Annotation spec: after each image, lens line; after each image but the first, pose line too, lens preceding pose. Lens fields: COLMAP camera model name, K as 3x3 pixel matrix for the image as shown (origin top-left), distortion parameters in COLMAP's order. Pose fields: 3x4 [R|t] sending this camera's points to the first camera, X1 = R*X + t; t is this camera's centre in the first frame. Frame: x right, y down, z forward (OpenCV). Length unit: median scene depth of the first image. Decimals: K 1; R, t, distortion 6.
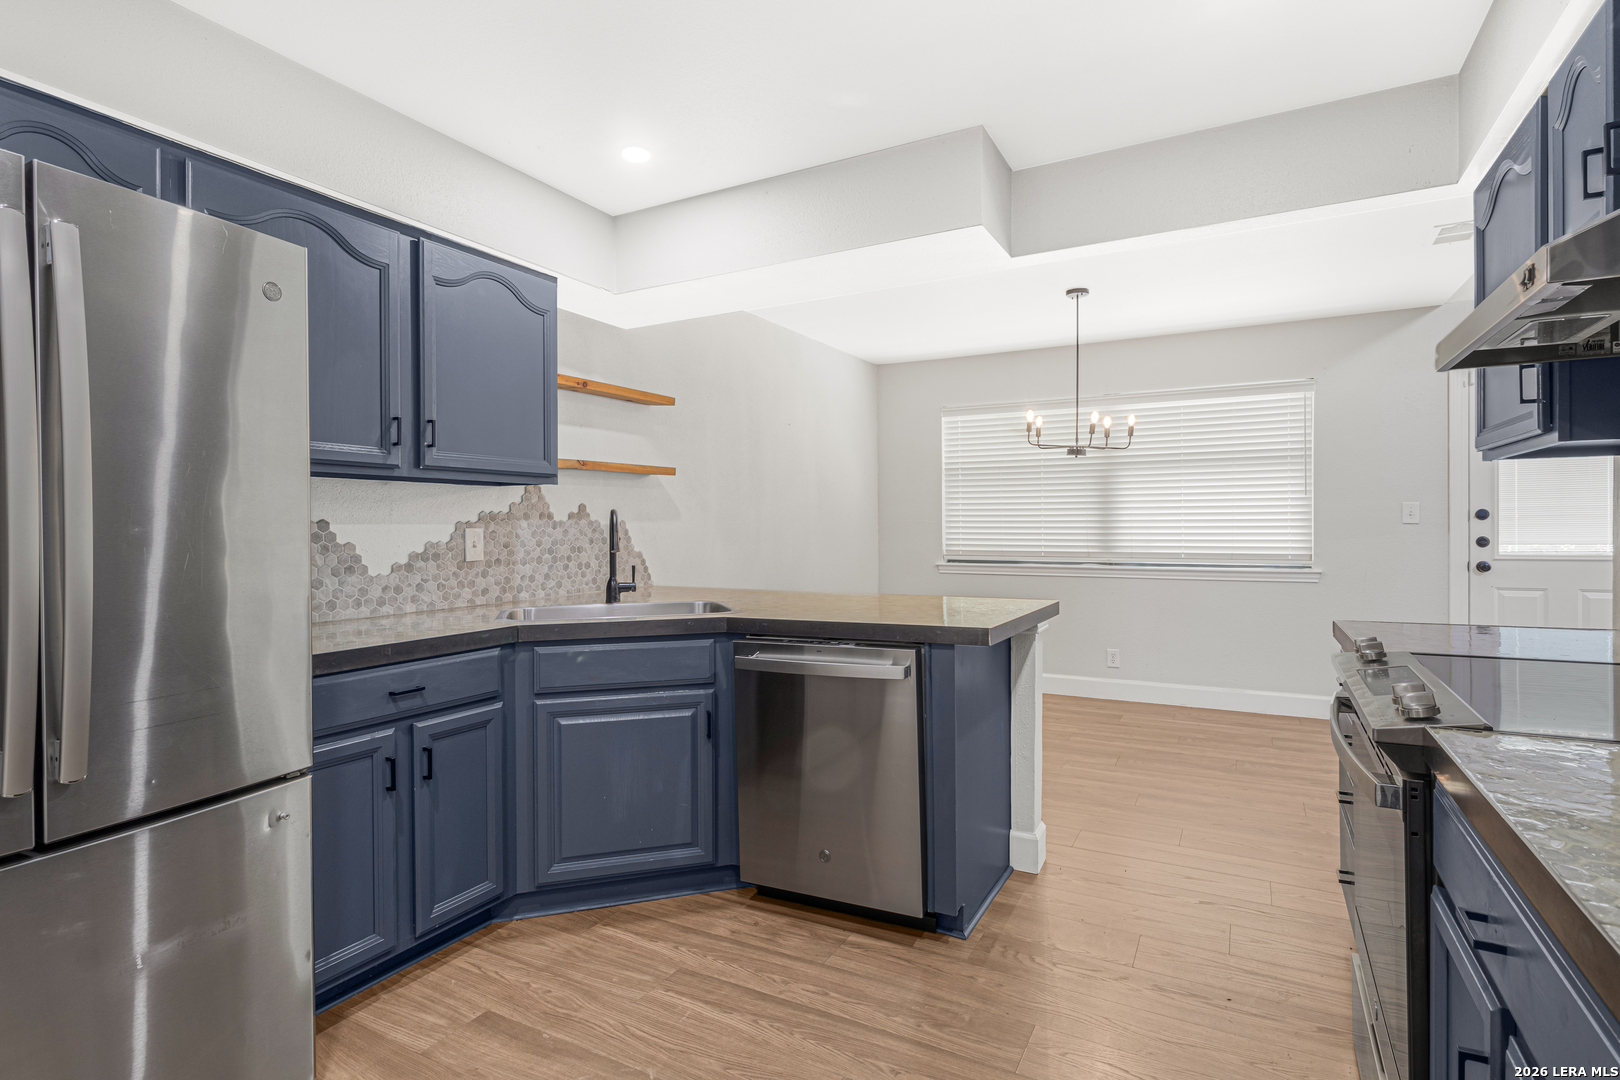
lens RADIAL K [[809.9, 0, 814.1], [0, 809.9, 531.5], [0, 0, 1]] dist [-0.002902, -0.000378]
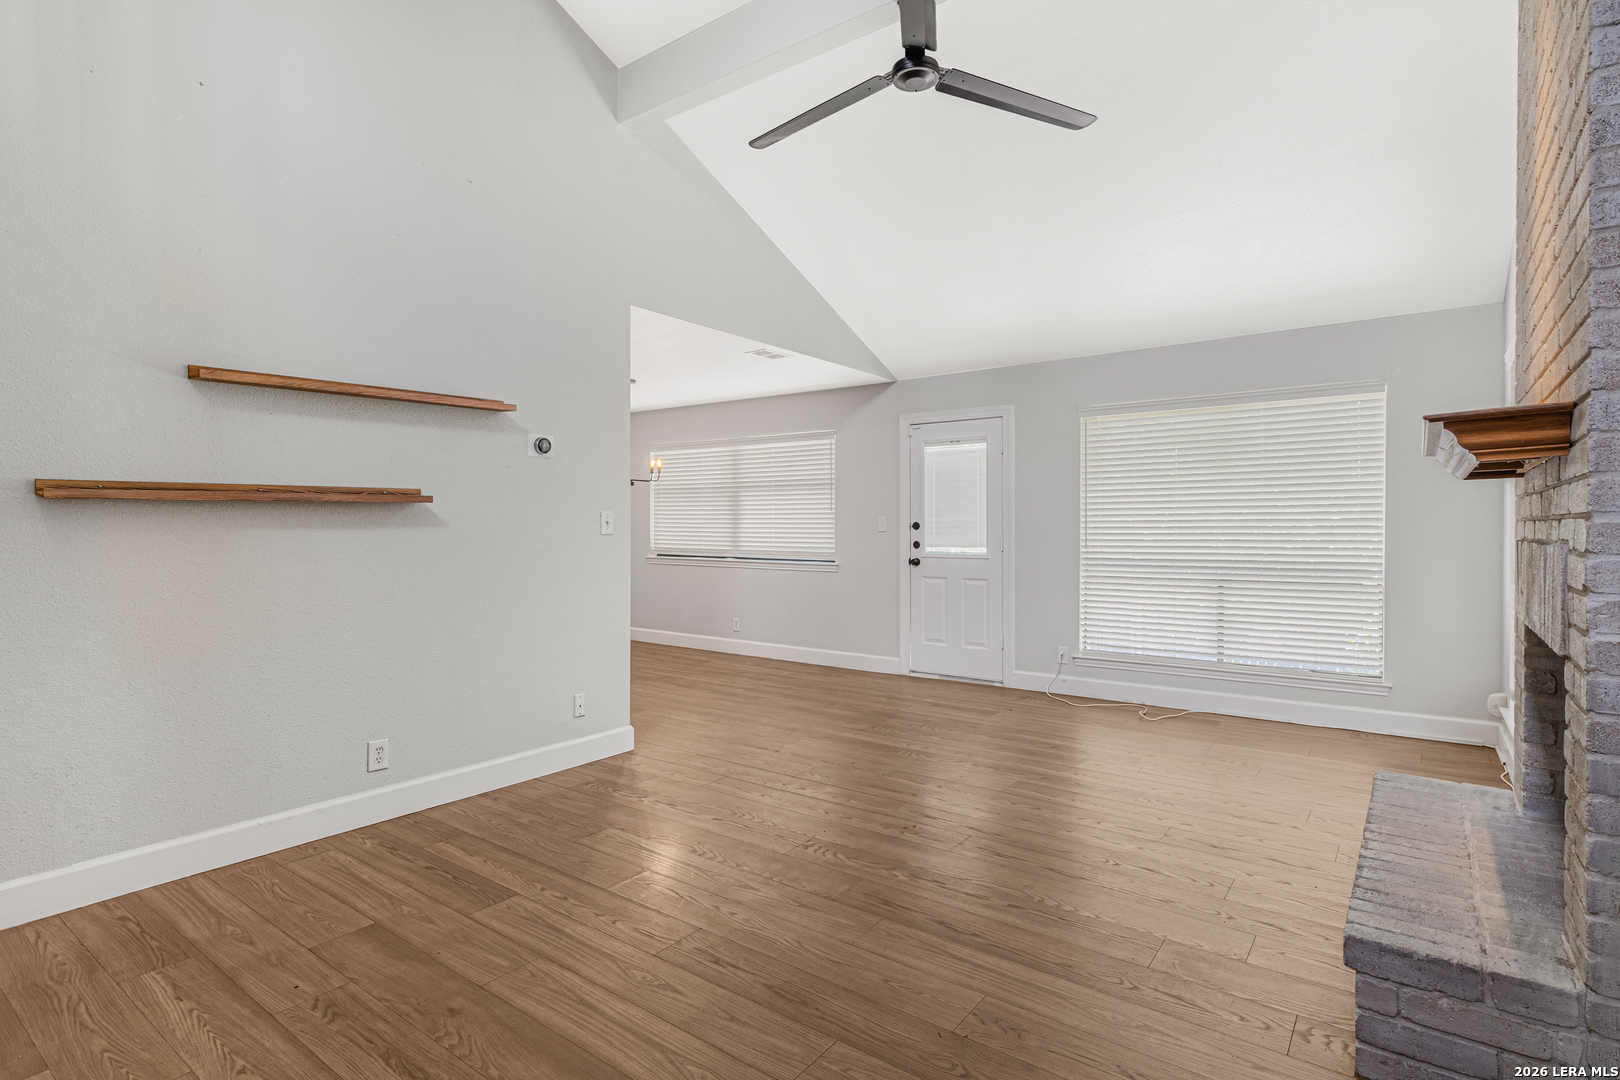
lens RADIAL K [[809.9, 0, 814.1], [0, 809.9, 531.5], [0, 0, 1]] dist [-0.002902, -0.000378]
pose [[0.990635, 0.010747, -0.136110, 1.091873], [-0.010978, 0.999939, -0.000944, -0.009588], [0.136091, 0.002429, 0.990693, -0.599831]]
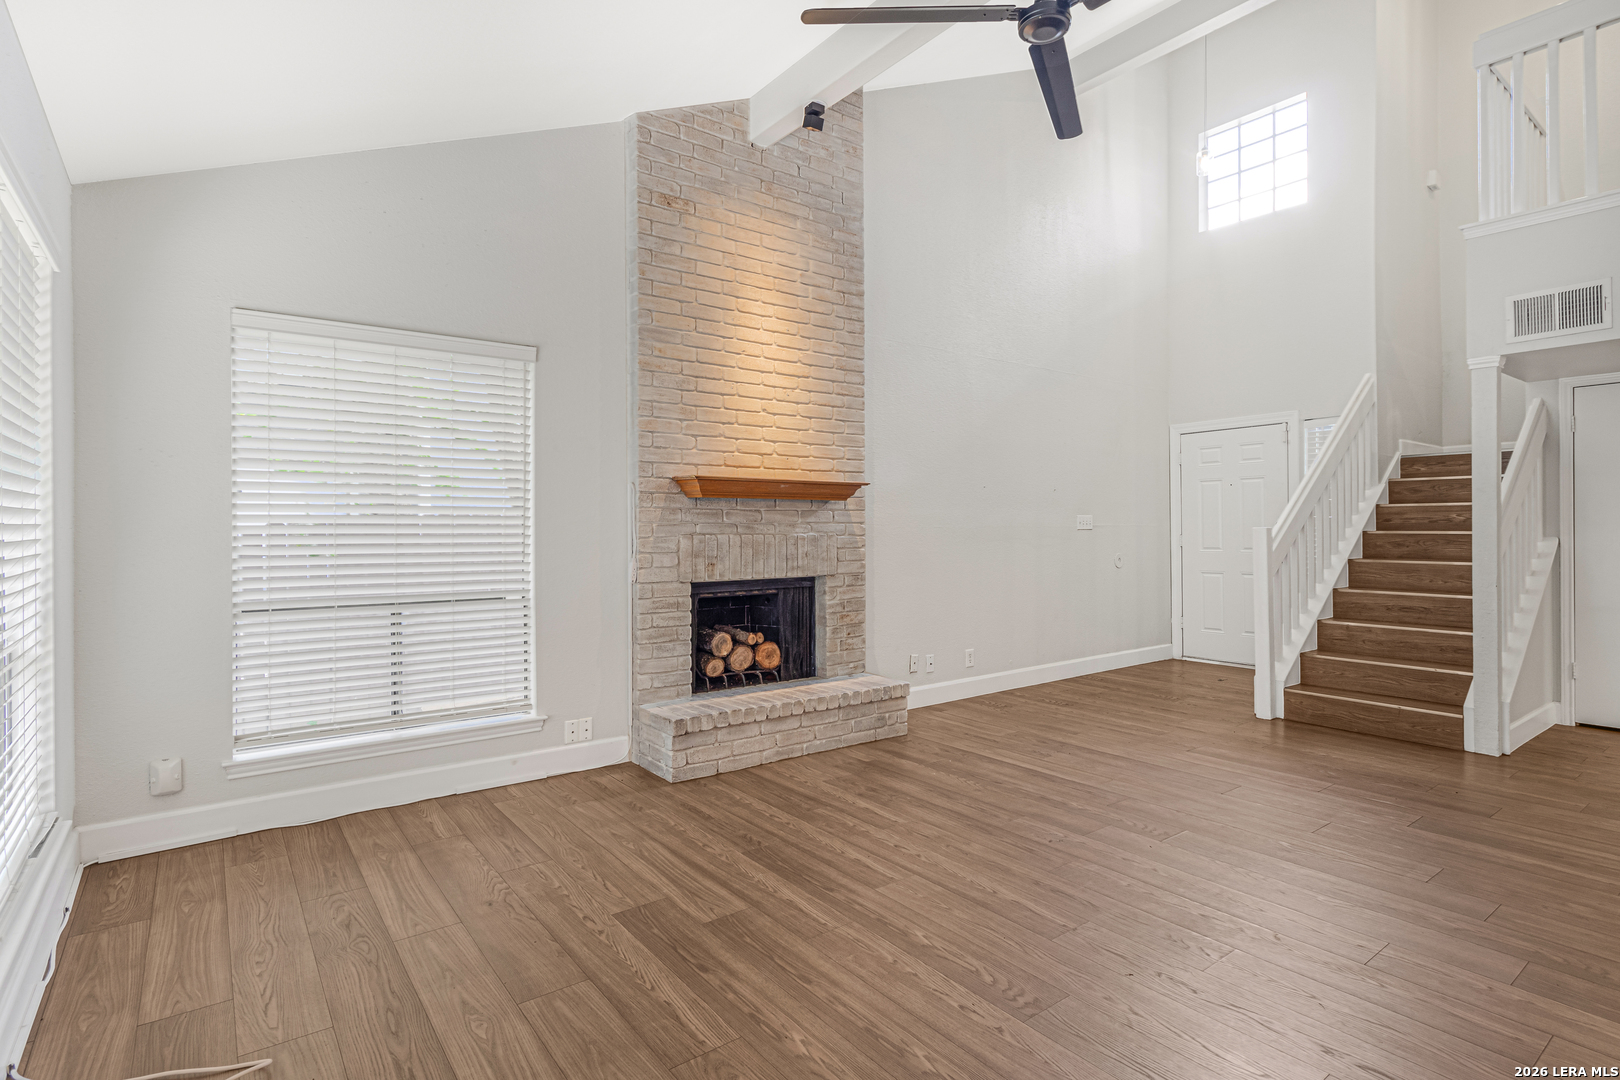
lens RADIAL K [[809.9, 0, 814.1], [0, 809.9, 531.5], [0, 0, 1]] dist [-0.002902, -0.000378]
pose [[-0.913801, 0.011974, 0.405986, 0.957619], [0.016329, 0.999840, 0.007266, -0.021130], [-0.405834, 0.013269, -0.913851, 1.225856]]
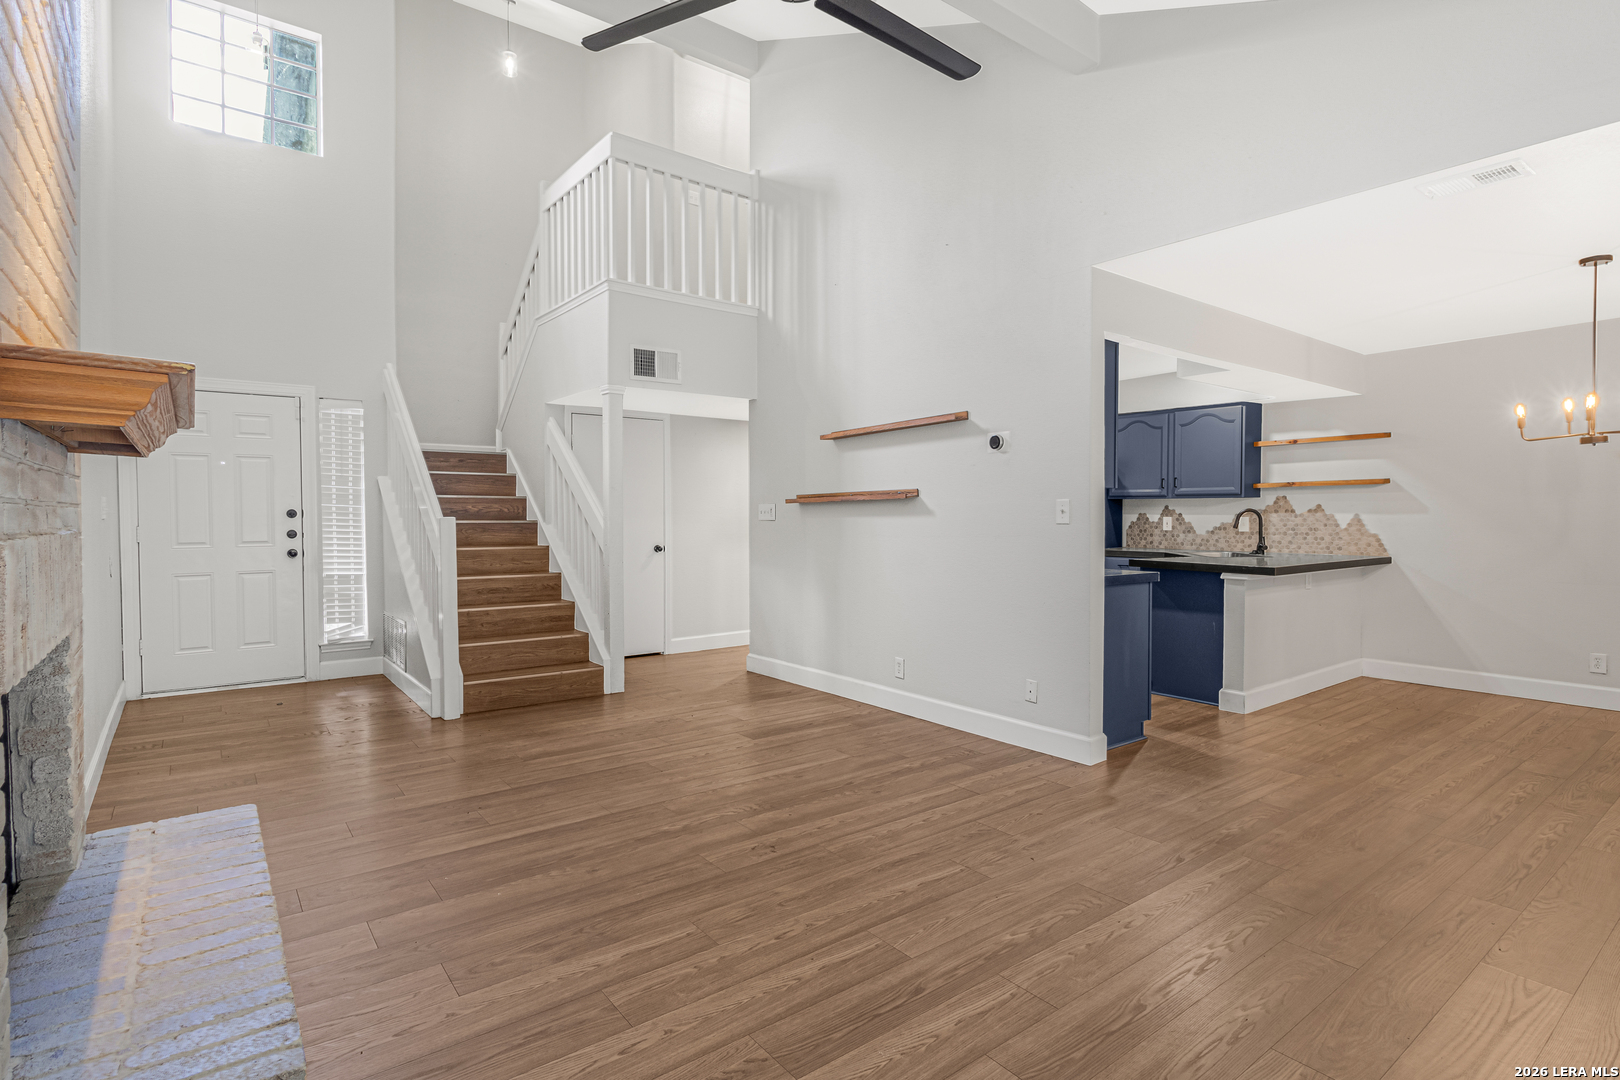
lens RADIAL K [[809.9, 0, 814.1], [0, 809.9, 531.5], [0, 0, 1]] dist [-0.002902, -0.000378]
pose [[-0.398117, 0.028581, -0.916889, 1.809604], [-0.004403, 0.999443, 0.033066, -0.028011], [0.917324, 0.017201, -0.397770, 0.687221]]
